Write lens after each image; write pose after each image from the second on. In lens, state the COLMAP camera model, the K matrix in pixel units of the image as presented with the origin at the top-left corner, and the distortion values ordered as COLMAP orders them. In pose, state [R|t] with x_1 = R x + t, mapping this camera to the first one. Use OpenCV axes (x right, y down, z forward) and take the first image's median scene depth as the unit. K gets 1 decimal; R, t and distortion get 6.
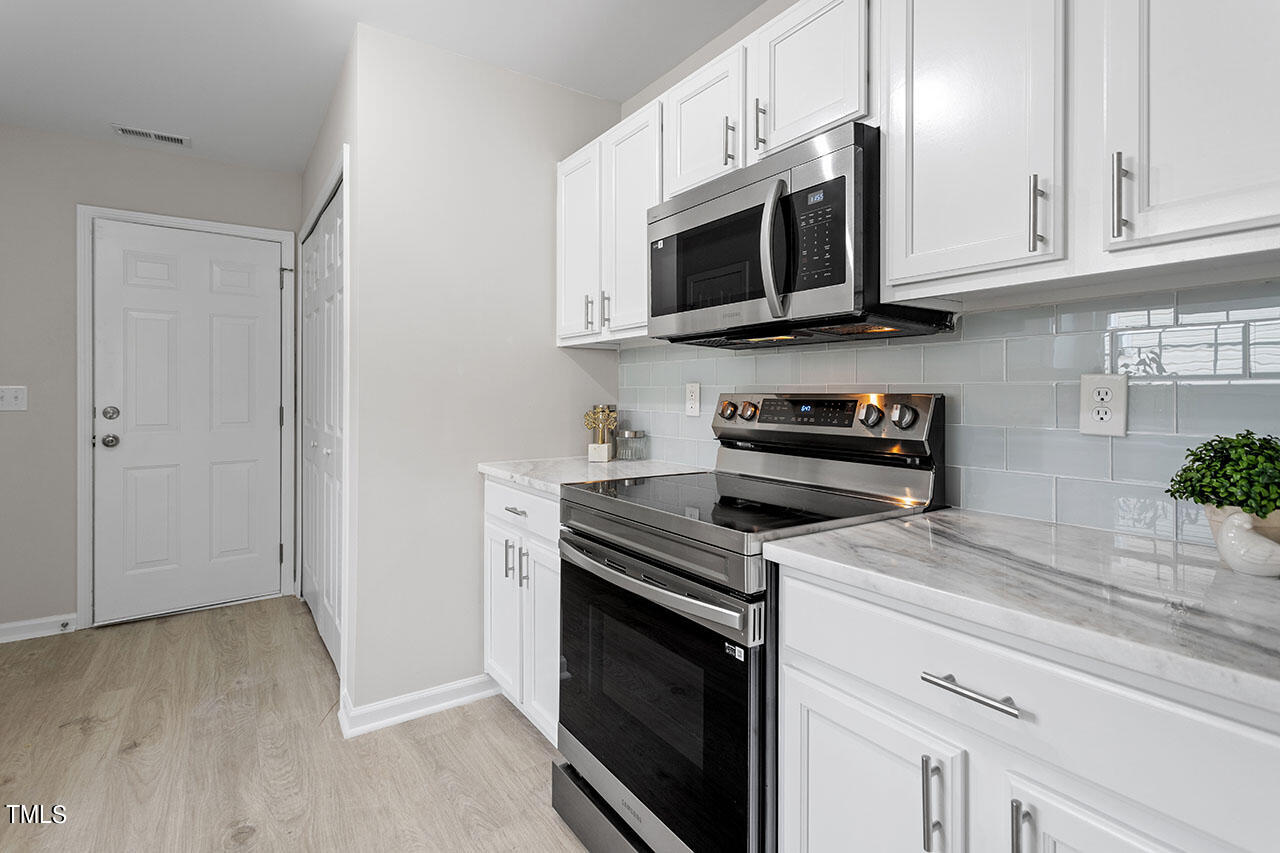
lens RADIAL K [[614.3, 0, 645.4], [0, 614.3, 398.2], [0, 0, 1]] dist [-0.000241, -0.000844]
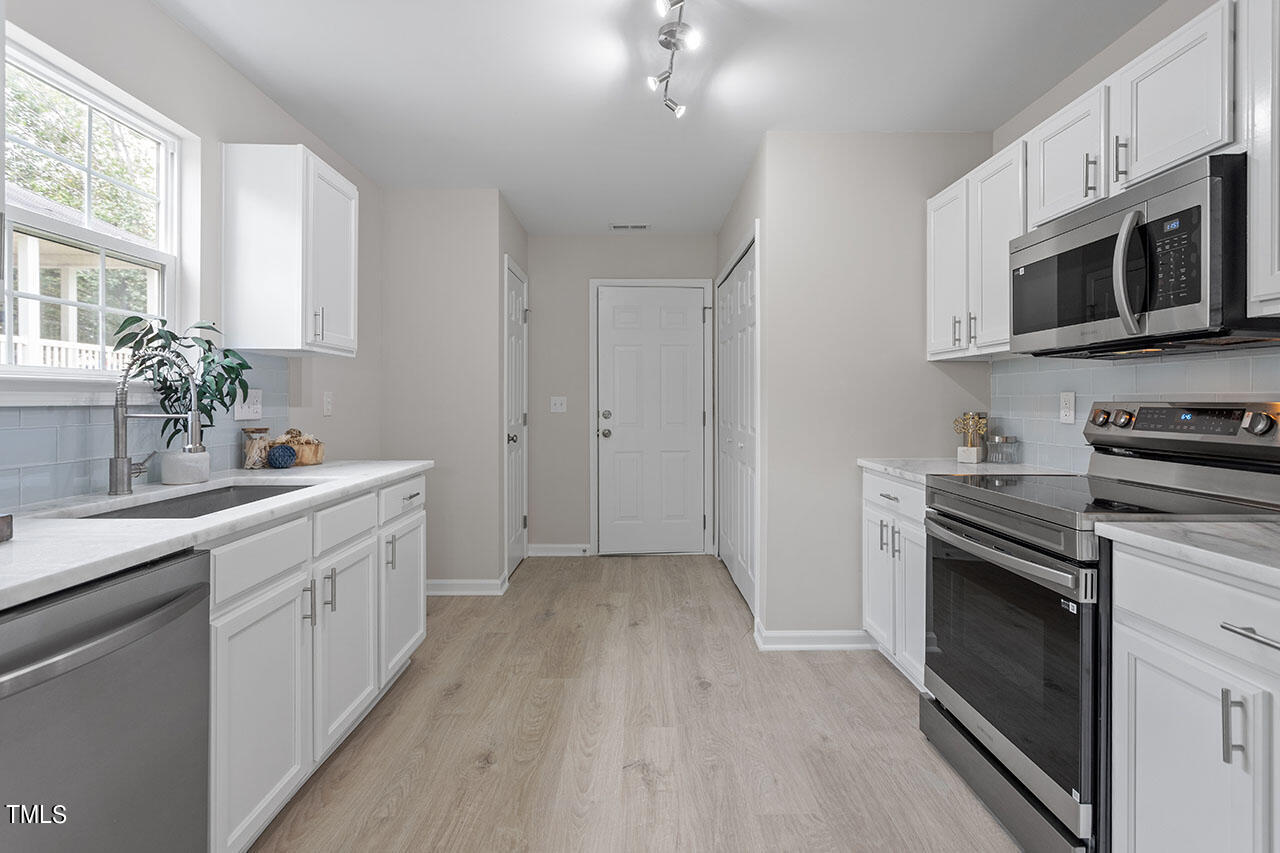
lens RADIAL K [[614.3, 0, 645.4], [0, 614.3, 398.2], [0, 0, 1]] dist [-0.000241, -0.000844]
pose [[0.830714, -0.003710, -0.556687, 0.073969], [-0.003135, 0.999931, -0.011343, 0.000455], [0.556691, 0.011169, 0.830645, -0.317810]]
